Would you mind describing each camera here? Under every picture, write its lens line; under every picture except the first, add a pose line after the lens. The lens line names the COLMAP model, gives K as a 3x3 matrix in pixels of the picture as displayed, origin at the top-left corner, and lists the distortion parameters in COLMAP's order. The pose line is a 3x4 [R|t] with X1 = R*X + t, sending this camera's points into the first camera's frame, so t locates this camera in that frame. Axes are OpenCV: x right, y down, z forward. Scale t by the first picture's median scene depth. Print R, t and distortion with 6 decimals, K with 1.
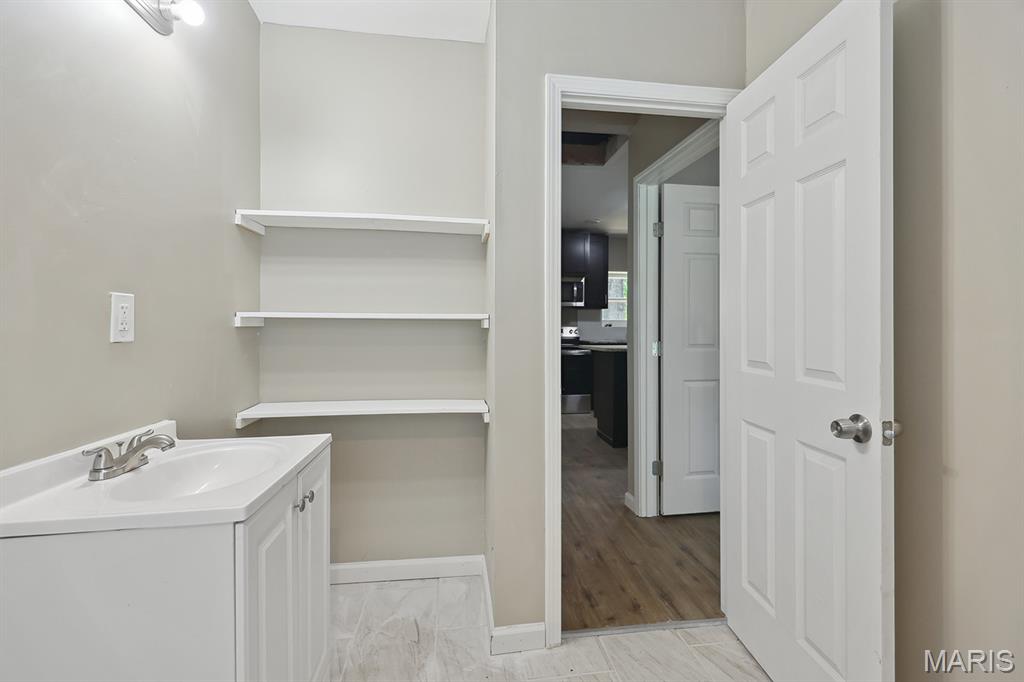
lens RADIAL K [[470.2, 0, 530.5], [0, 470.2, 324.1], [0, 0, 1]] dist [0.003540, 0.000537]
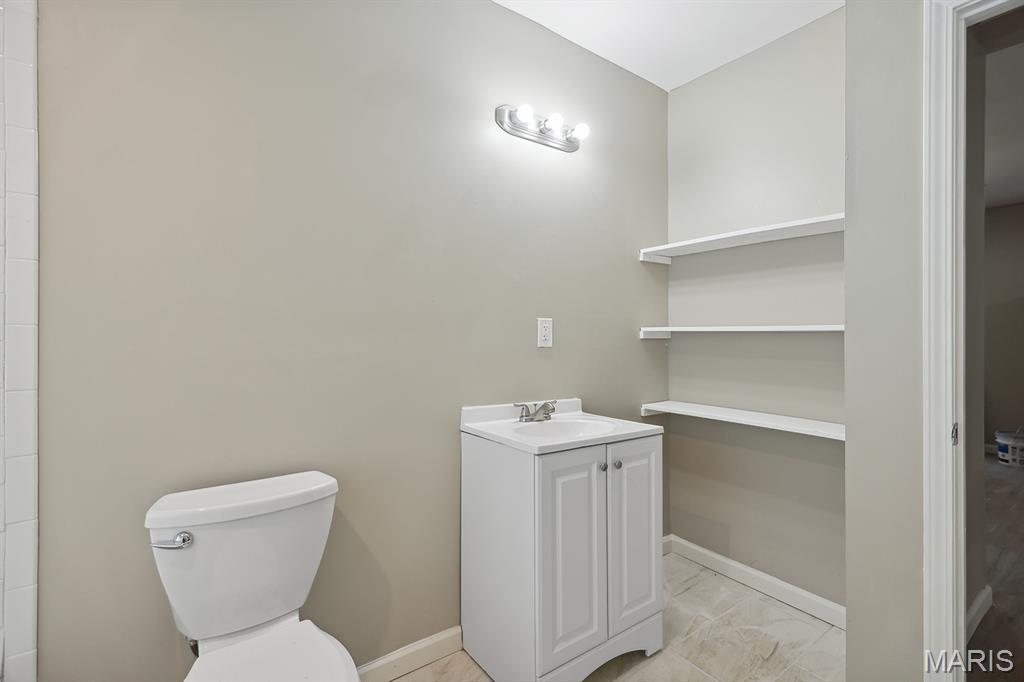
lens RADIAL K [[470.2, 0, 512.7], [0, 470.2, 338.4], [0, 0, 1]] dist [0.003540, 0.000537]
pose [[0.452328, 0.001620, -0.891850, 0.393651], [-0.000589, 0.999999, 0.001517, 0.003098], [0.891852, -0.000161, 0.452328, 0.082770]]
